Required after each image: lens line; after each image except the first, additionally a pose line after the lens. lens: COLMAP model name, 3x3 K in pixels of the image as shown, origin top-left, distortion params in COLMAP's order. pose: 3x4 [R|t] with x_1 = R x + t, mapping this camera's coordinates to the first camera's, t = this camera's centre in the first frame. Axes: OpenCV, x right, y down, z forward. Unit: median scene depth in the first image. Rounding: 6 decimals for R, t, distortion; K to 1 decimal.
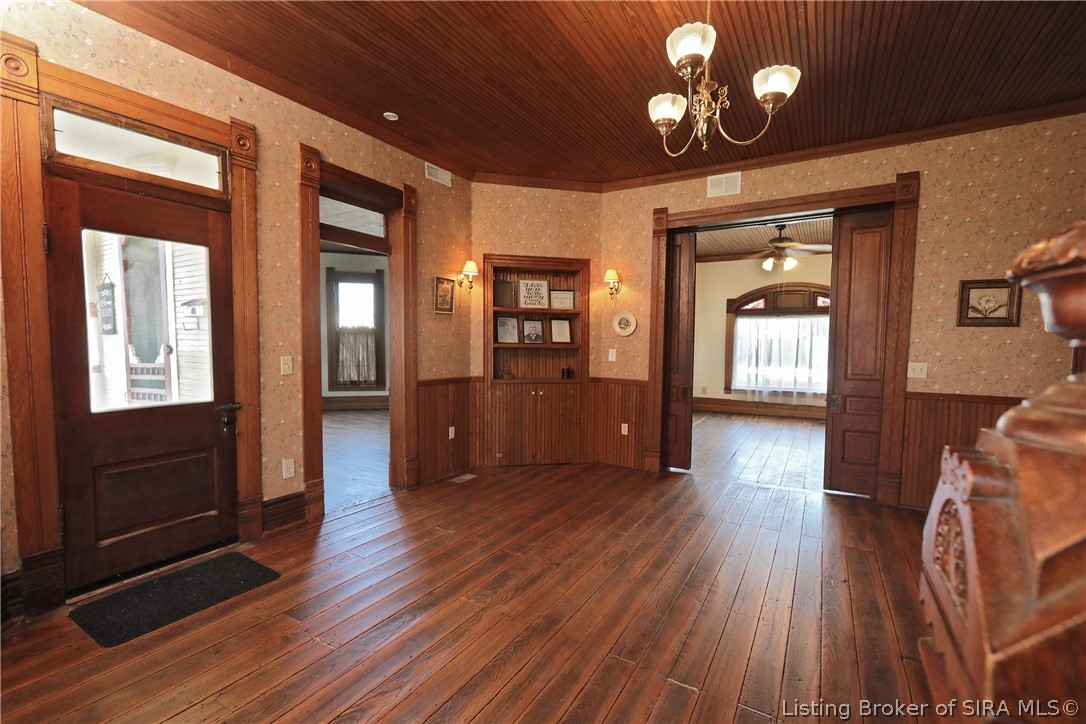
lens RADIAL K [[486.2, 0, 536.3], [0, 486.2, 363.9], [0, 0, 1]] dist [-0.006161, 0.001283]
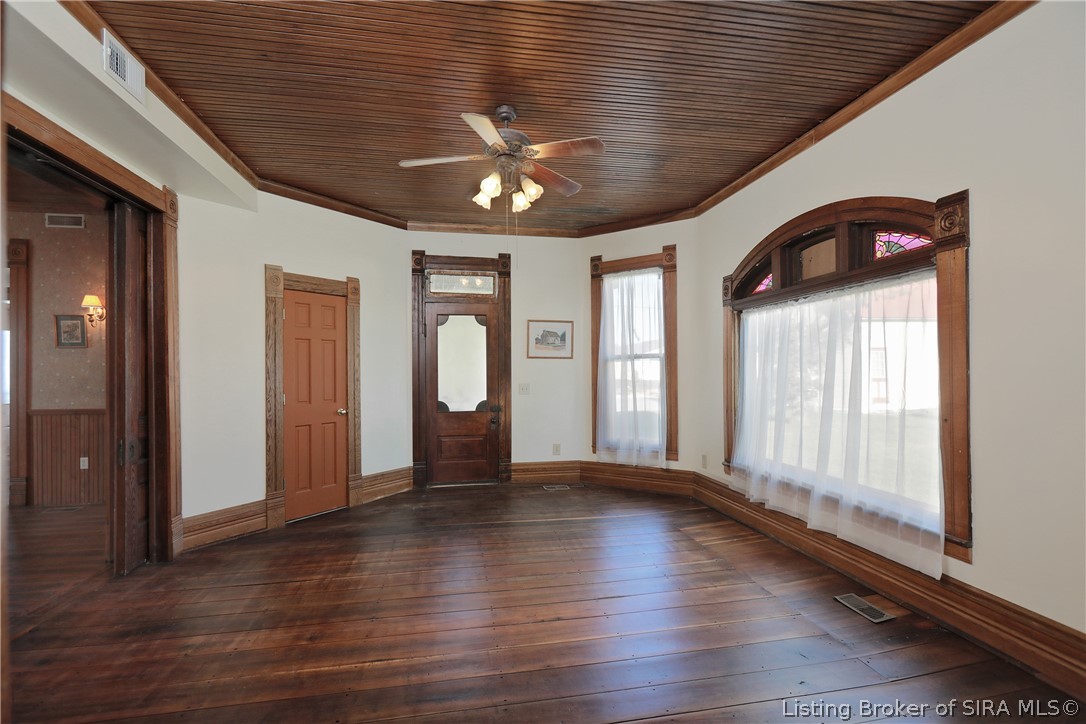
lens RADIAL K [[486.2, 0, 541.1], [0, 486.2, 365.8], [0, 0, 1]] dist [-0.006161, 0.001283]
pose [[0.655857, -0.020895, -0.754596, 1.431521], [-0.019280, 0.998827, -0.044416, -0.042577], [0.754639, 0.043679, 0.654685, 1.219963]]
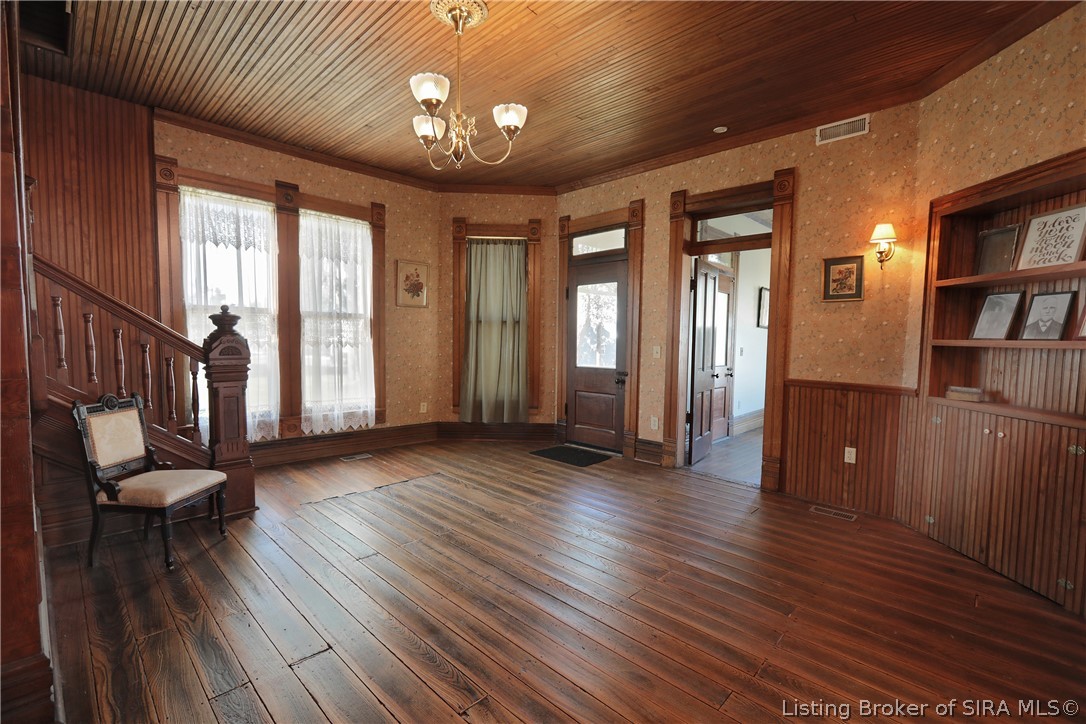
lens RADIAL K [[486.2, 0, 534.8], [0, 486.2, 365.9], [0, 0, 1]] dist [-0.006161, 0.001283]
pose [[-0.238204, 0.044233, -0.970207, 0.792367], [-0.063755, 0.996095, 0.061066, -0.016504], [0.969120, 0.076402, -0.234454, 0.796635]]
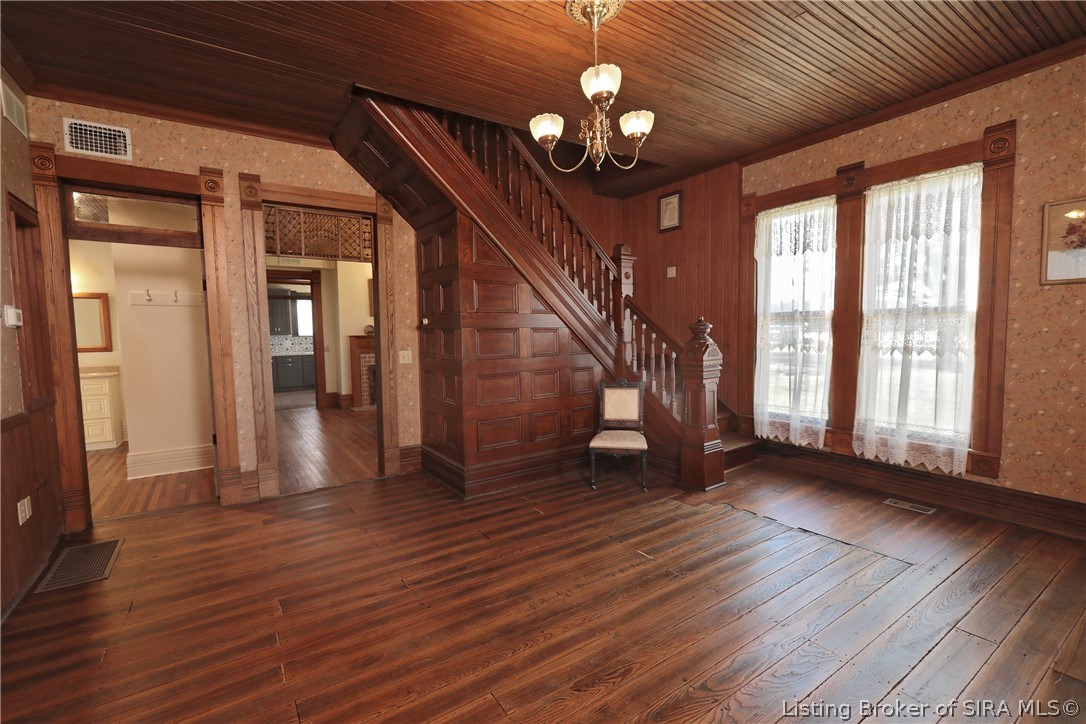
lens RADIAL K [[486.2, 0, 538.7], [0, 486.2, 370.7], [0, 0, 1]] dist [-0.006161, 0.001283]
pose [[-0.899974, -0.030429, 0.434881, -0.051195], [0.028039, 0.991455, 0.127398, -0.062360], [-0.435042, 0.126849, -0.891430, 1.149998]]
